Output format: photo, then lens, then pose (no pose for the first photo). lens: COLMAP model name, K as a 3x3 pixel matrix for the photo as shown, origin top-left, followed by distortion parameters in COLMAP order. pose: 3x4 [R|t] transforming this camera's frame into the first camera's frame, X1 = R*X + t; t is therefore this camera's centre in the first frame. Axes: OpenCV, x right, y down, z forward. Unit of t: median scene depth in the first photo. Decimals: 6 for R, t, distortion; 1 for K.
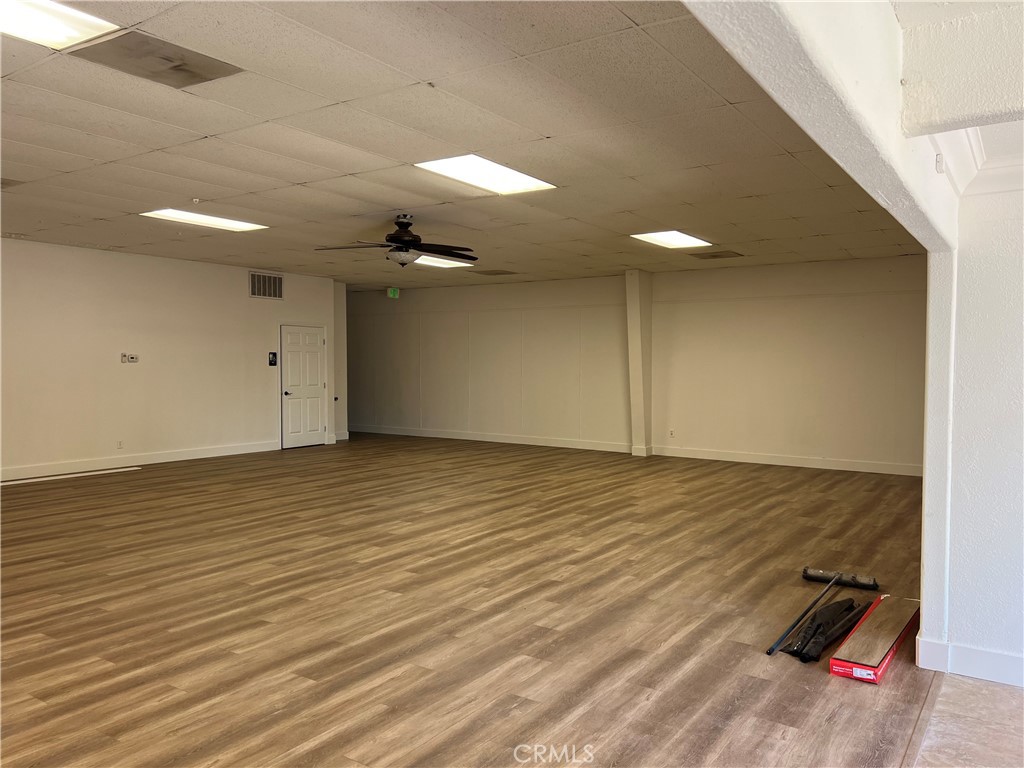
lens RADIAL K [[769.2, 0, 524.8], [0, 769.2, 382.4], [0, 0, 1]] dist [0.047212, -0.067533]
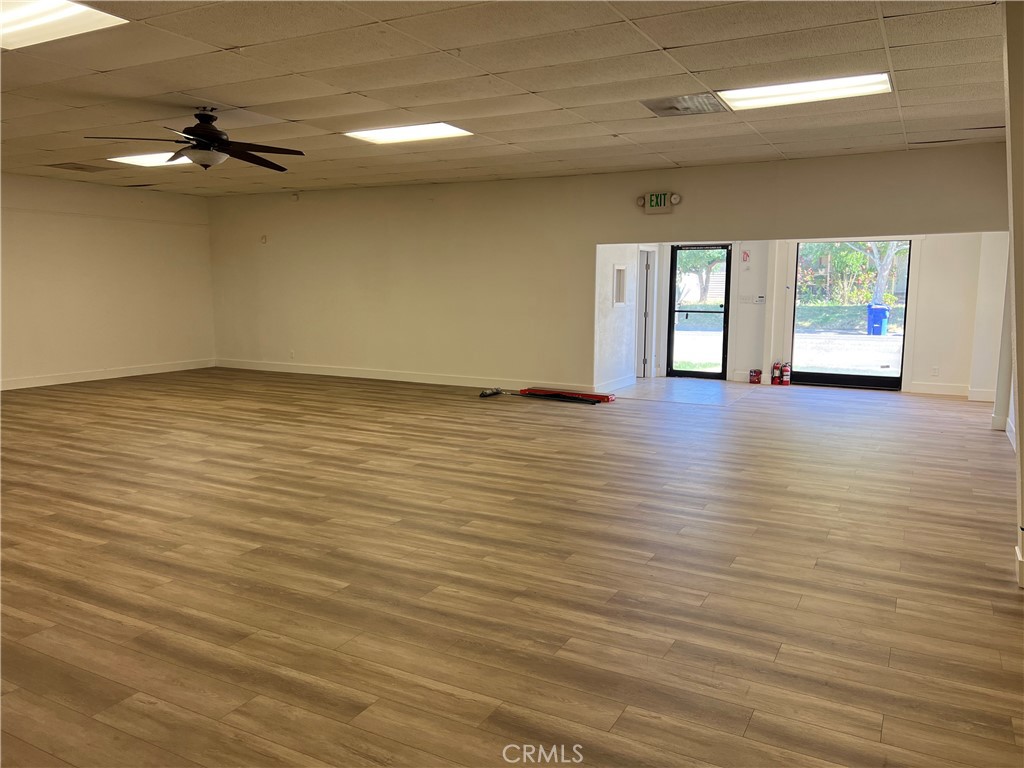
lens RADIAL K [[769.2, 0, 514.5], [0, 769.2, 385.6], [0, 0, 1]] dist [0.047212, -0.067533]
pose [[-0.089858, -0.142389, 0.985724, -1.504003], [0.023017, 0.989166, 0.144984, -0.048054], [-0.995689, 0.035717, -0.085607, 1.068958]]
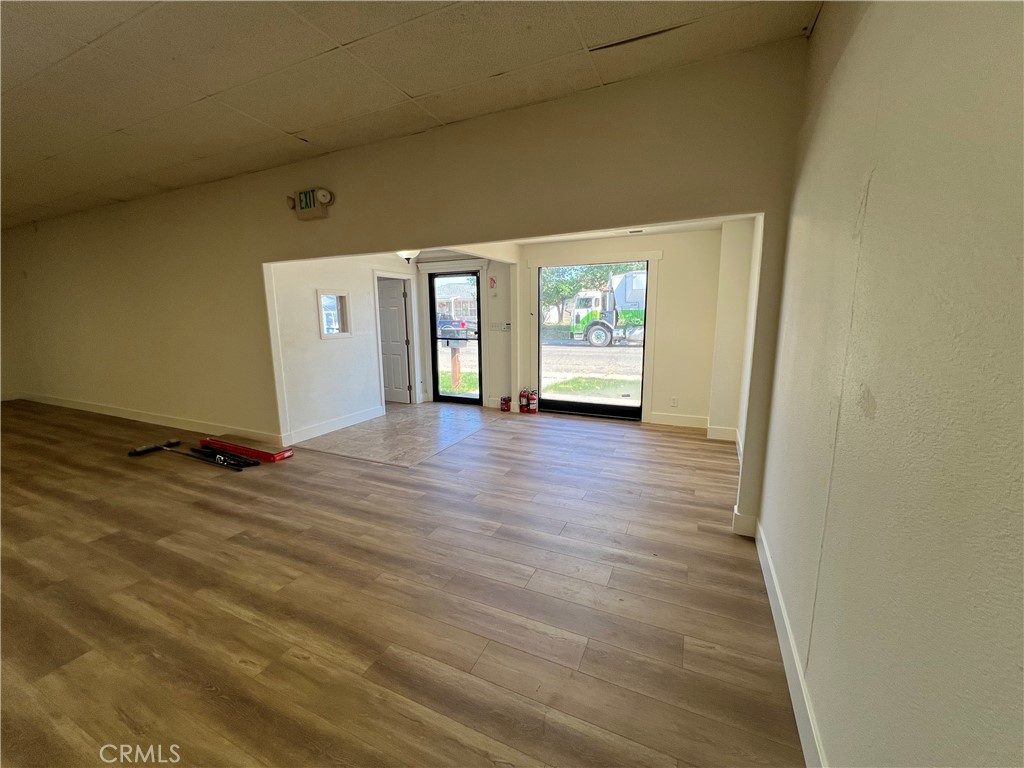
lens RADIAL K [[408.6, 0, 513.4], [0, 408.6, 384.6], [0, 0, 1]] dist [-0.006239, 0.001186]
pose [[-0.154945, -0.179016, 0.971568, -0.585844], [0.038061, 0.981634, 0.186941, -0.011674], [-0.987190, 0.065945, -0.145286, 0.394483]]
